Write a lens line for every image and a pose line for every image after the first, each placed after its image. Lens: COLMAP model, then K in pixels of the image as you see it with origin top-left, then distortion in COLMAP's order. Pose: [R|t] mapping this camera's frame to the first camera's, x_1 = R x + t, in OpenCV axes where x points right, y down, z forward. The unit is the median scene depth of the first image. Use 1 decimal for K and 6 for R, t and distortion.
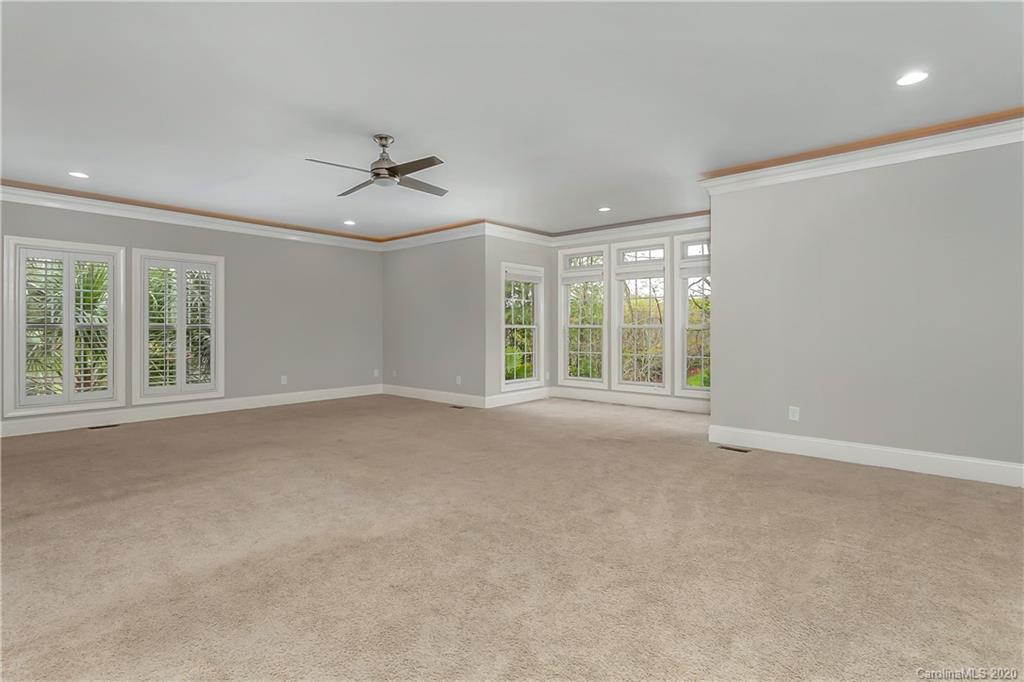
lens RADIAL K [[491.5, 0, 510.3], [0, 491.5, 323.9], [0, 0, 1]] dist [0.001473, 0.000584]
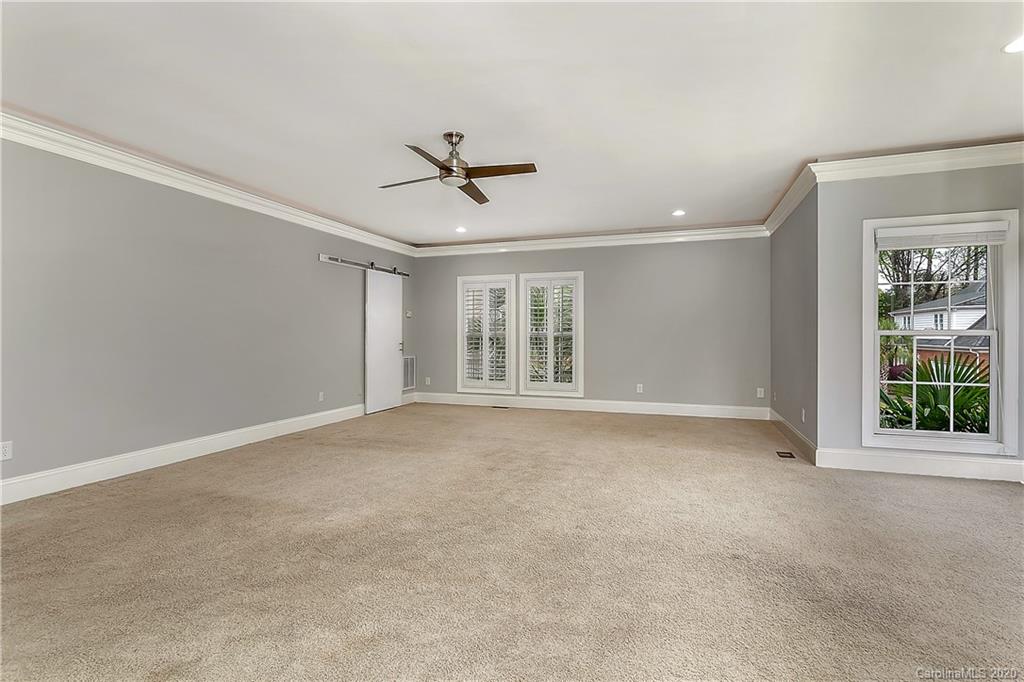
lens RADIAL K [[503.5, 0, 512.0], [0, 503.5, 341.0], [0, 0, 1]] dist [-0.000477, 0.000104]
pose [[0.381283, 0.008897, -0.924416, 0.449036], [0.006488, 0.999903, 0.012299, 0.006721], [0.924436, -0.010687, 0.381188, 0.468945]]
